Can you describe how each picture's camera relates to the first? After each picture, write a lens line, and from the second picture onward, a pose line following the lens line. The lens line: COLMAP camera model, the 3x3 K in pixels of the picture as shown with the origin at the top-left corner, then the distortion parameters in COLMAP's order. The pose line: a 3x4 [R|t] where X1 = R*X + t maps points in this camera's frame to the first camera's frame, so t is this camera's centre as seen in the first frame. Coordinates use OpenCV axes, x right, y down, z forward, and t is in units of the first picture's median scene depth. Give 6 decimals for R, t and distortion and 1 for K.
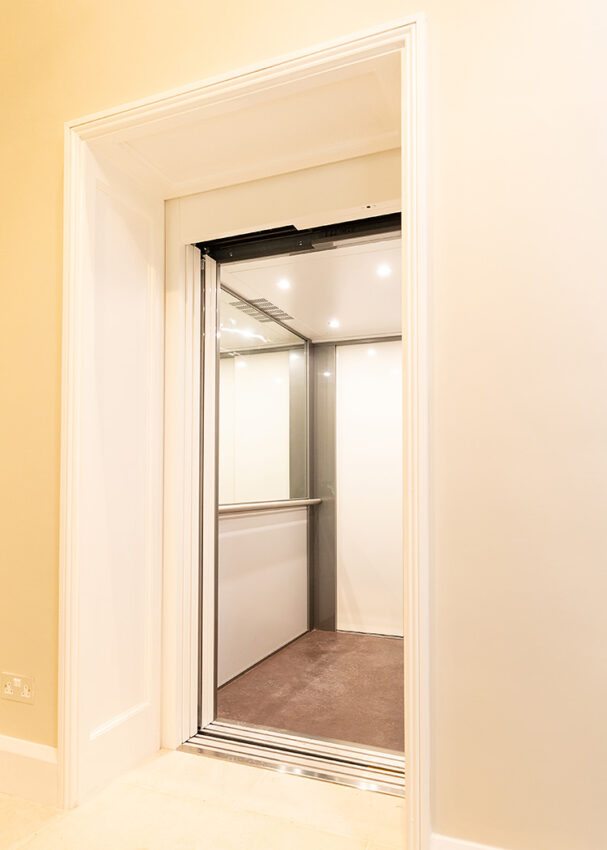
lens RADIAL K [[563.4, 0, 303.2], [0, 563.4, 475.9], [0, 0, 1]] dist [0.002555, 0.001681]
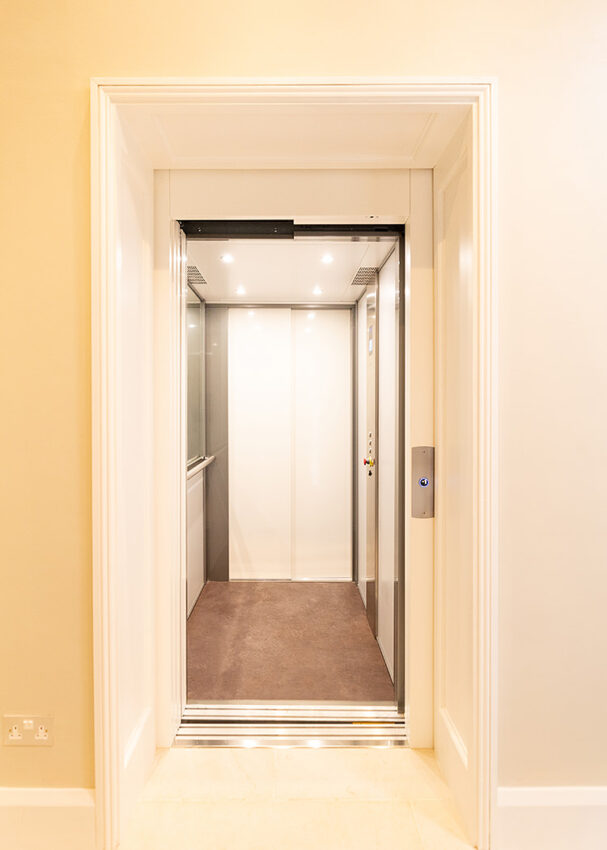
lens RADIAL K [[524.4, 0, 303.5], [0, 524.4, 425.0], [0, 0, 1]] dist [0.000177, -0.000083]
pose [[0.927460, -0.007197, 0.373852, -0.319031], [-0.007722, 0.999233, 0.038392, -0.097828], [-0.373842, -0.038494, 0.926693, 0.088961]]
